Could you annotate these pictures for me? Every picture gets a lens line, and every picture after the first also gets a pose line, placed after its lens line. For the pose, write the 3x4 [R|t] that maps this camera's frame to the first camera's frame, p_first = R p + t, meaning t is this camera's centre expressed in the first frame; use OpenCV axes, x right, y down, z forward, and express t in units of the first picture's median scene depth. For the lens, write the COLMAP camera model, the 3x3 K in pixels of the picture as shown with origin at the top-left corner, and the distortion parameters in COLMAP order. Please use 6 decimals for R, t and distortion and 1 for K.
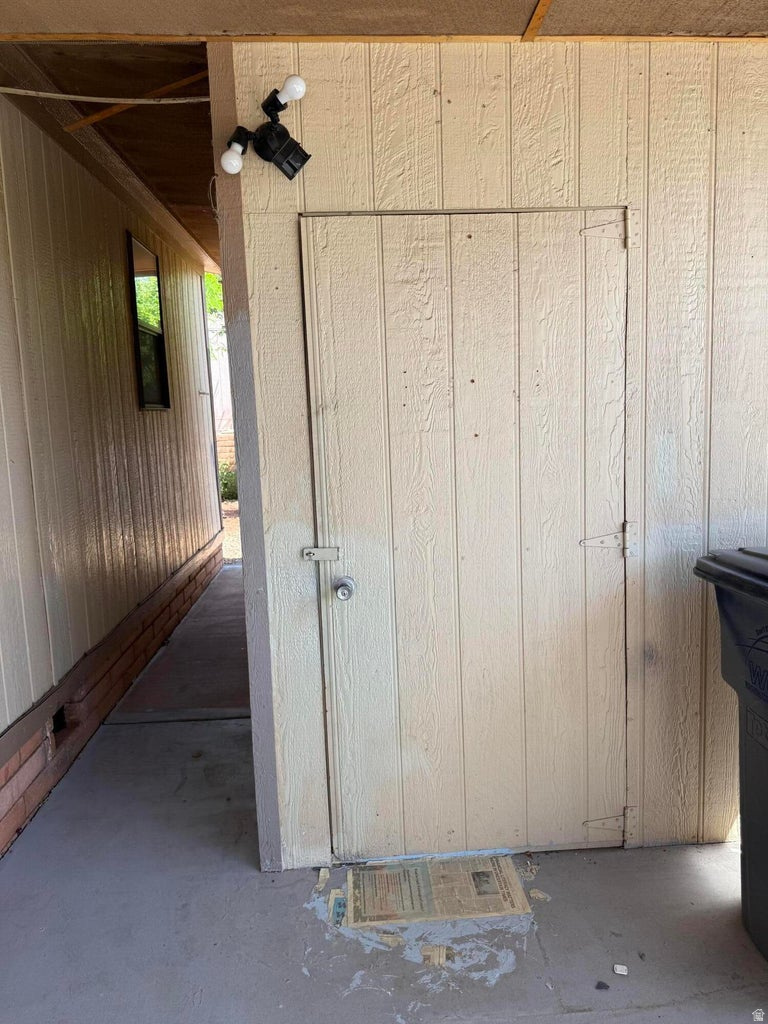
lens RADIAL K [[719.2, 0, 384.0], [0, 719.2, 512.0], [0, 0, 1]] dist [0.123767, -0.005015]
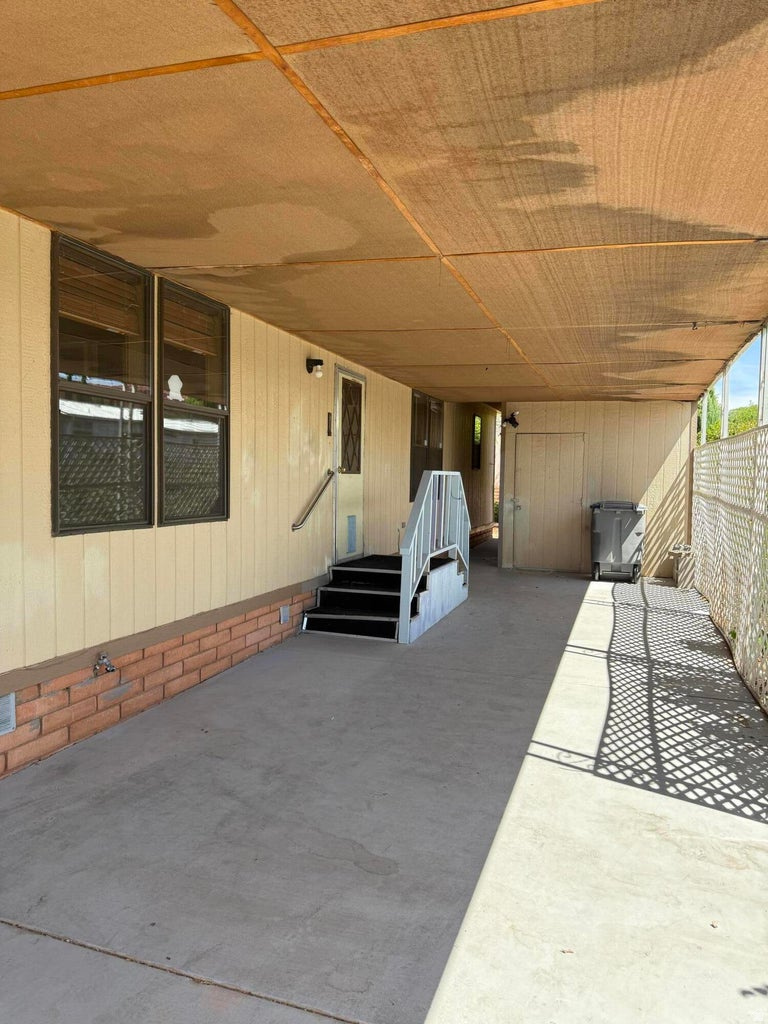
lens RADIAL K [[719.2, 0, 384.0], [0, 719.2, 512.0], [0, 0, 1]] dist [0.123767, -0.005015]
pose [[0.927808, 0.061574, -0.367942, 0.796293], [-0.093361, 0.993224, -0.069206, 0.497836], [0.361187, 0.098561, 0.927270, -3.425224]]
